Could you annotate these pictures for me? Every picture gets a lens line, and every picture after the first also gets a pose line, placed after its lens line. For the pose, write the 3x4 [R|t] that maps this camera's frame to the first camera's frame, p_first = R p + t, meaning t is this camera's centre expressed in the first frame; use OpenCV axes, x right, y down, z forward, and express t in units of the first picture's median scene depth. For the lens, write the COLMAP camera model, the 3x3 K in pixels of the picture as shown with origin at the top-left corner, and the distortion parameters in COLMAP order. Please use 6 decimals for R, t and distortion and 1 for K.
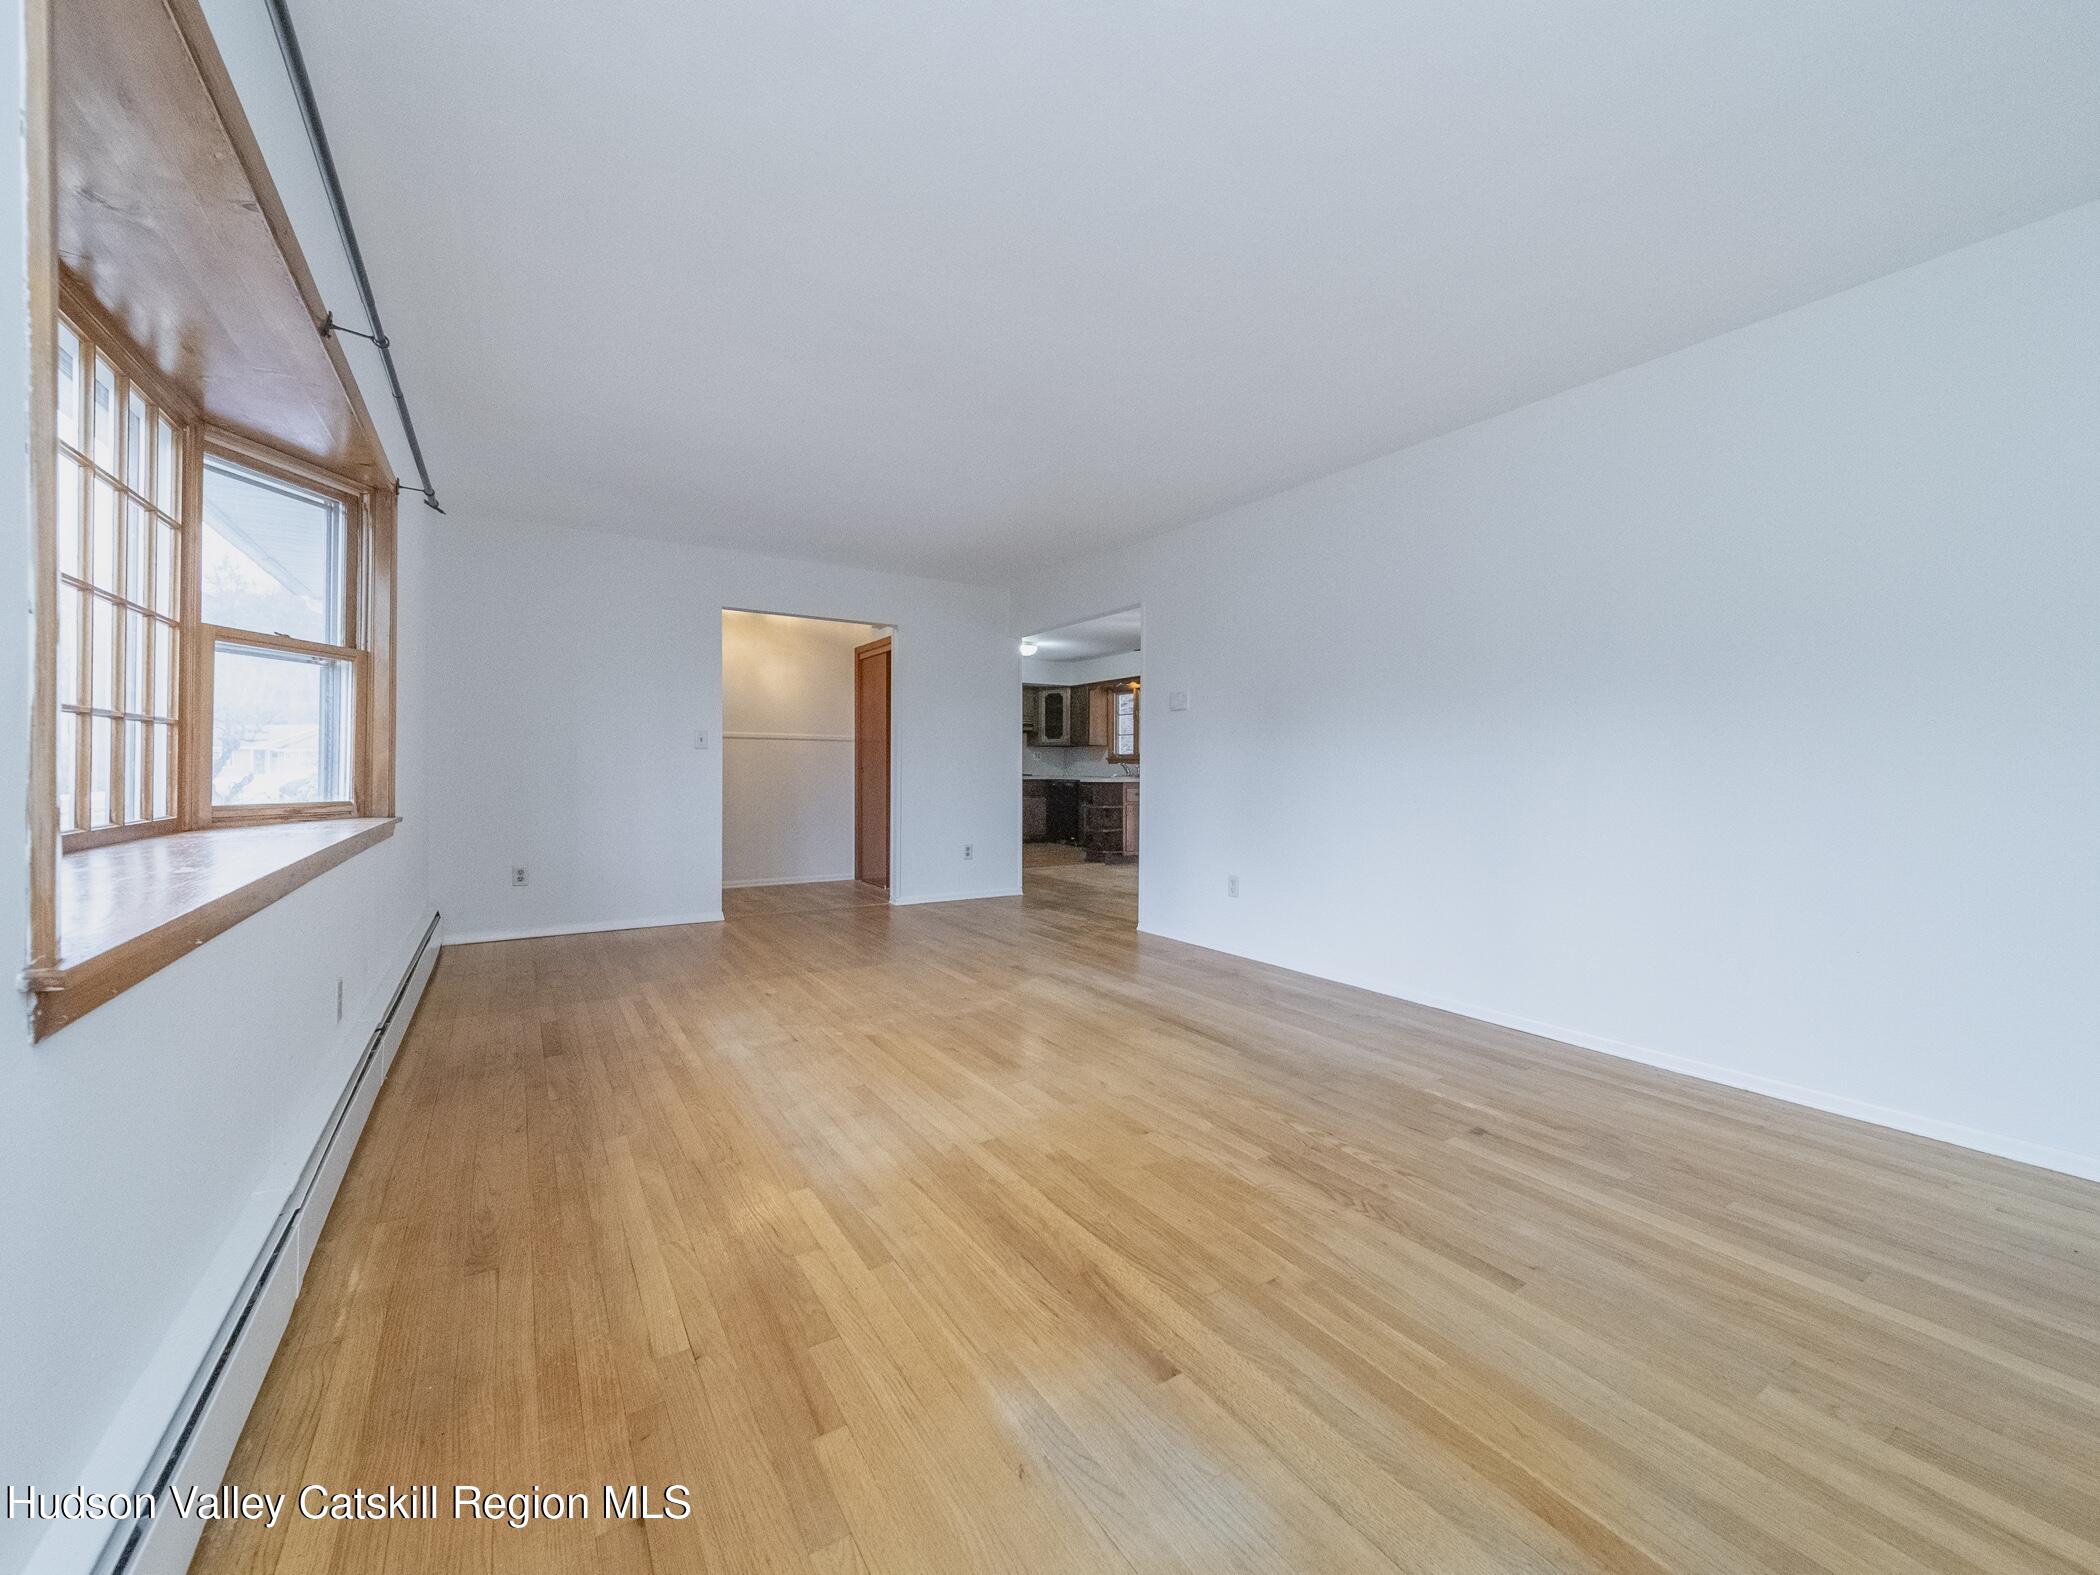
lens RADIAL K [[837.6, 0, 1053.8], [0, 837.6, 762.0], [0, 0, 1]] dist [0.002082, 0.000078]
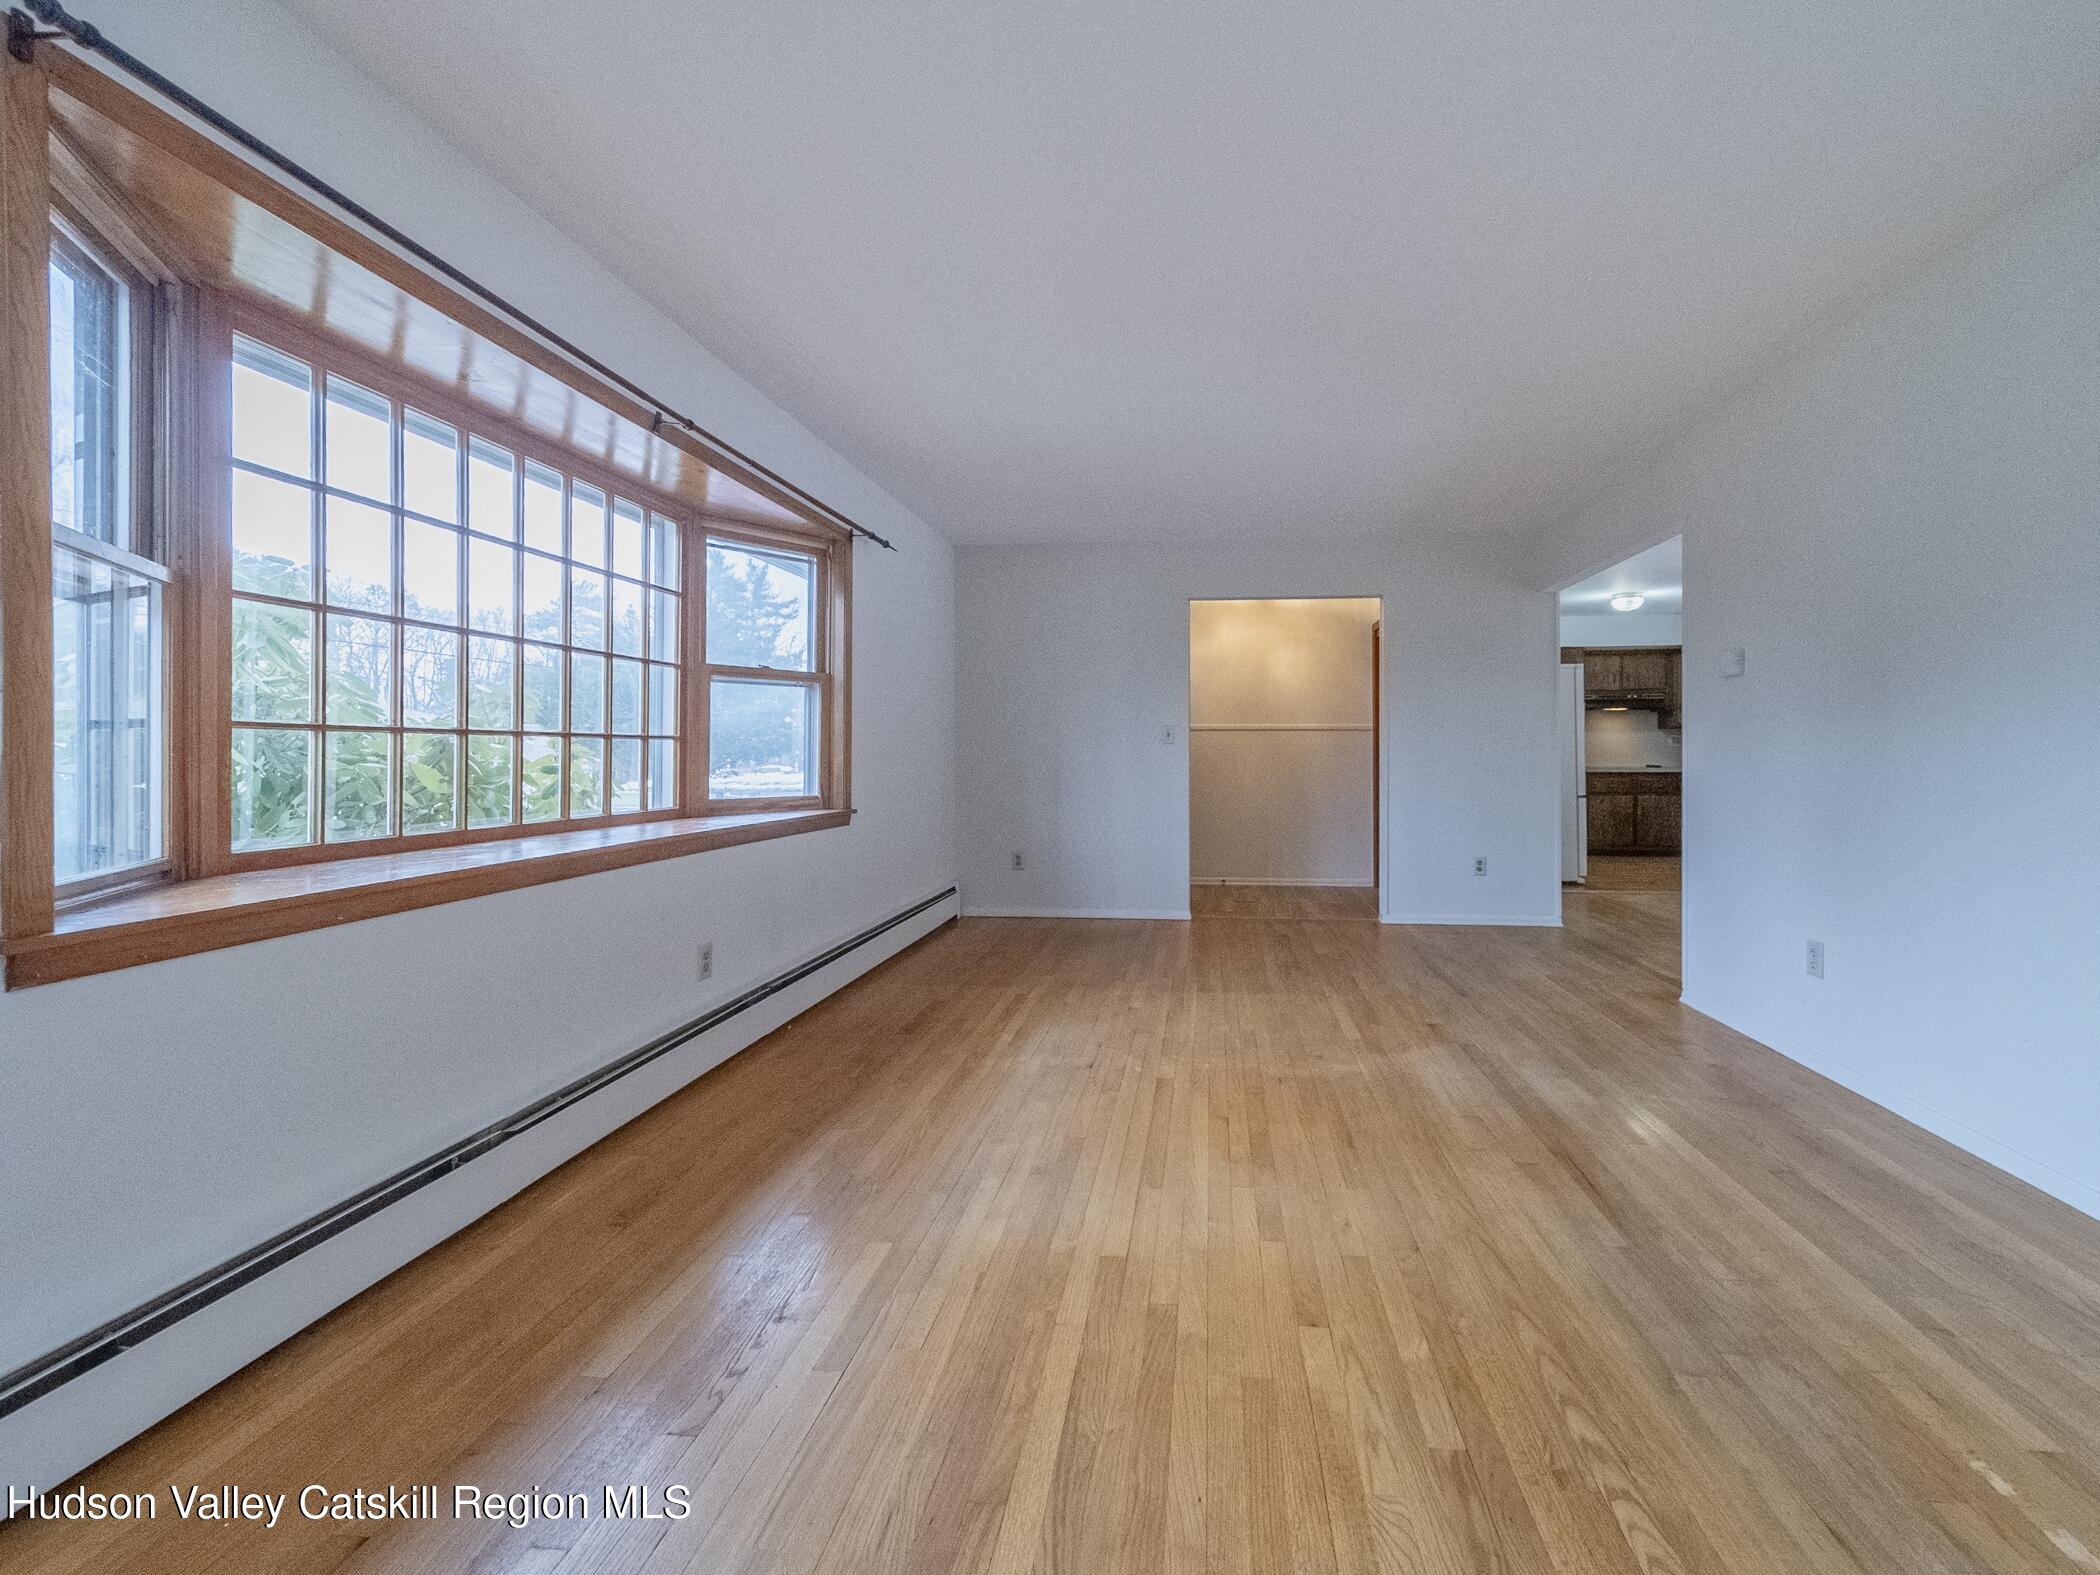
lens RADIAL K [[880.8, 0, 1050.0], [0, 880.8, 752.1], [0, 0, 1]] dist [0.000254, -0.000248]
pose [[0.784508, -0.010040, -0.620037, 0.260491], [0.010897, 0.999938, -0.002404, -0.012044], [0.620023, -0.004871, 0.784569, 0.213363]]
